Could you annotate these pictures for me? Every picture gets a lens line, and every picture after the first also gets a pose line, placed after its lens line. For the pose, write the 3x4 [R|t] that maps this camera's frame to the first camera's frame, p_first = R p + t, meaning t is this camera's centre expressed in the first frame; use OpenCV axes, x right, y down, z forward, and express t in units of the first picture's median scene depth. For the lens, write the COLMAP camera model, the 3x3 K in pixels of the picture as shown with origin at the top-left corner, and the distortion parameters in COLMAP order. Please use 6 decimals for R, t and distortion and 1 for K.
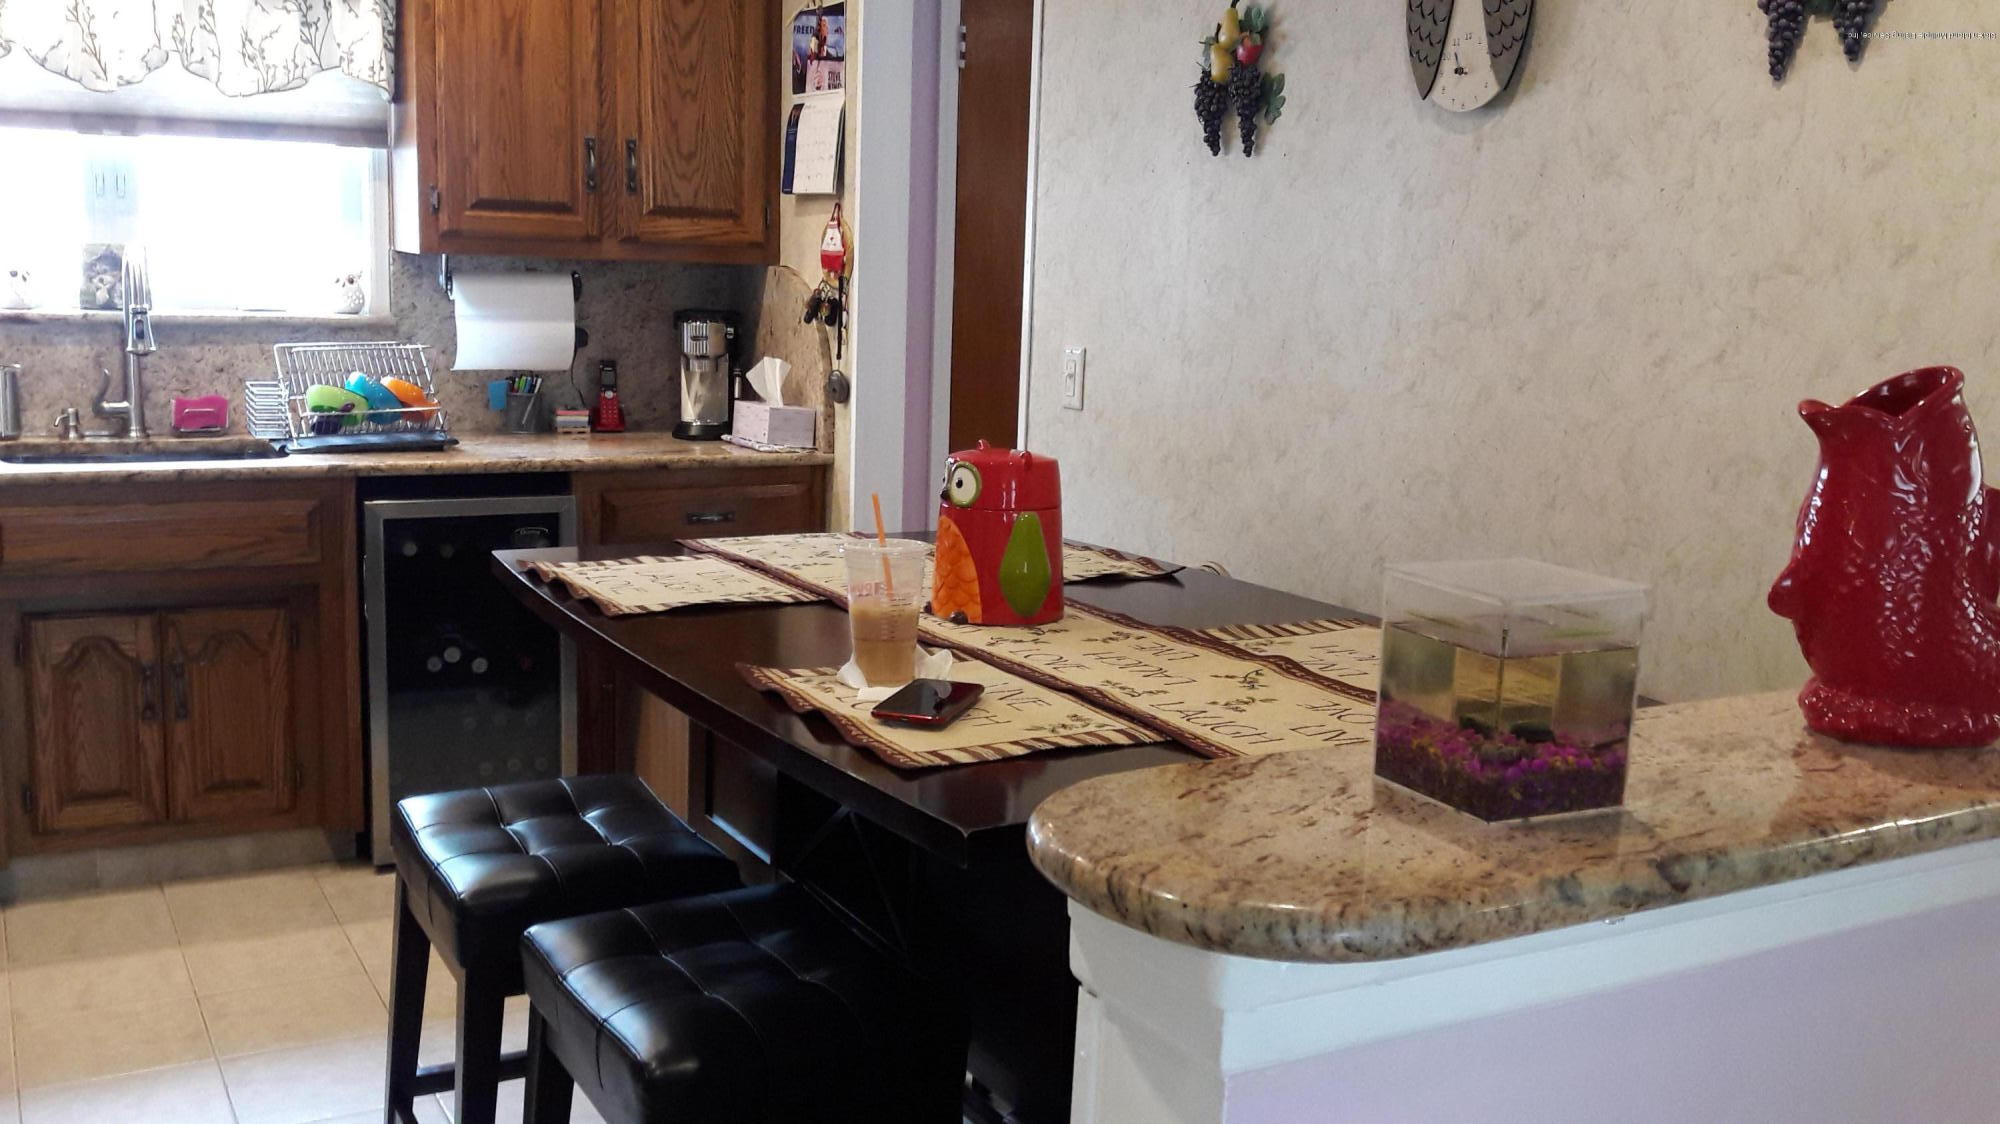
lens RADIAL K [[1838.3, 0, 987.1], [0, 1838.3, 579.3], [0, 0, 1]] dist [0.051404, -0.097933]
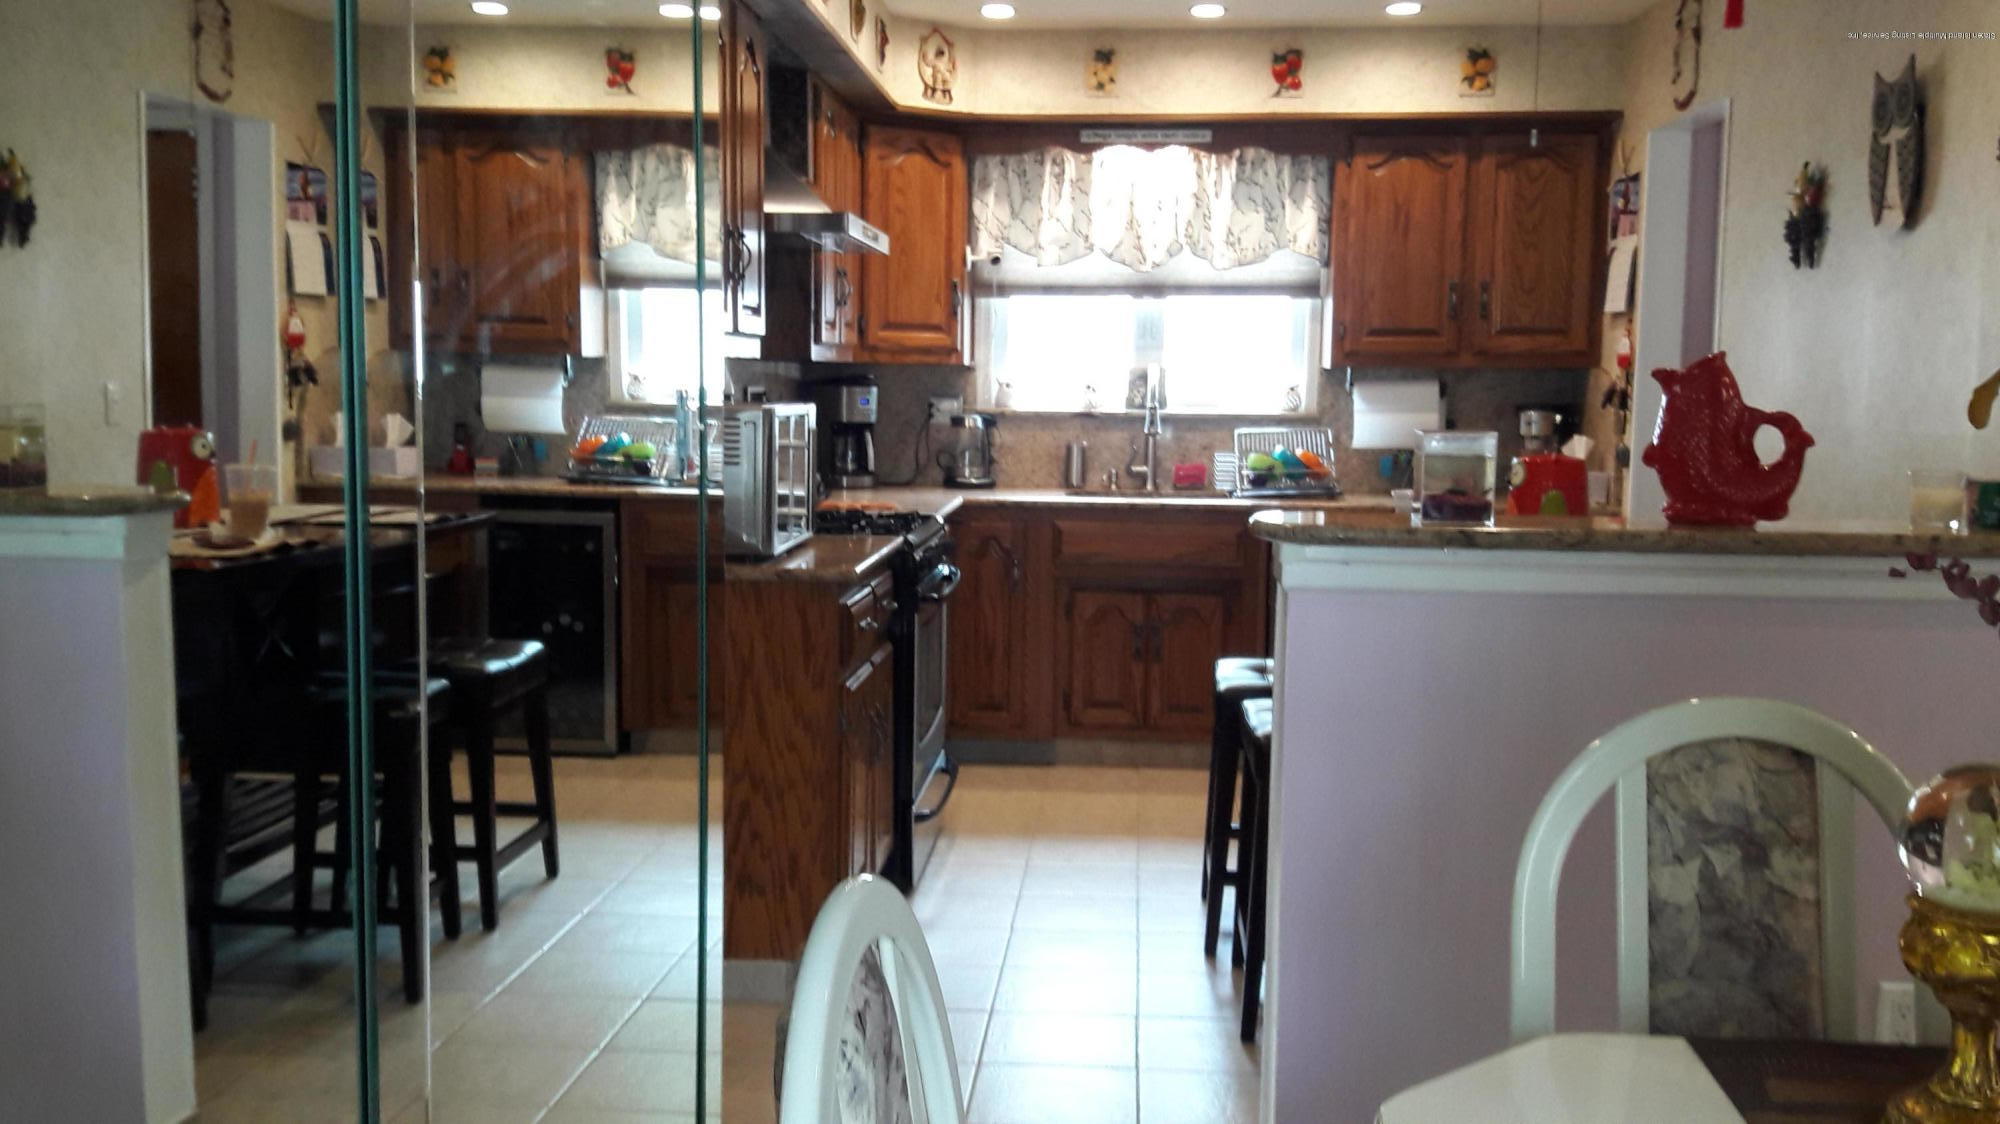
lens RADIAL K [[1838.3, 0, 1000.5], [0, 1838.3, 563.1], [0, 0, 1]] dist [0.051404, -0.097933]
pose [[0.841709, 0.026214, -0.539295, 0.265375], [-0.073169, 0.995145, -0.065828, 0.094103], [0.534951, 0.094867, 0.839540, -0.353561]]
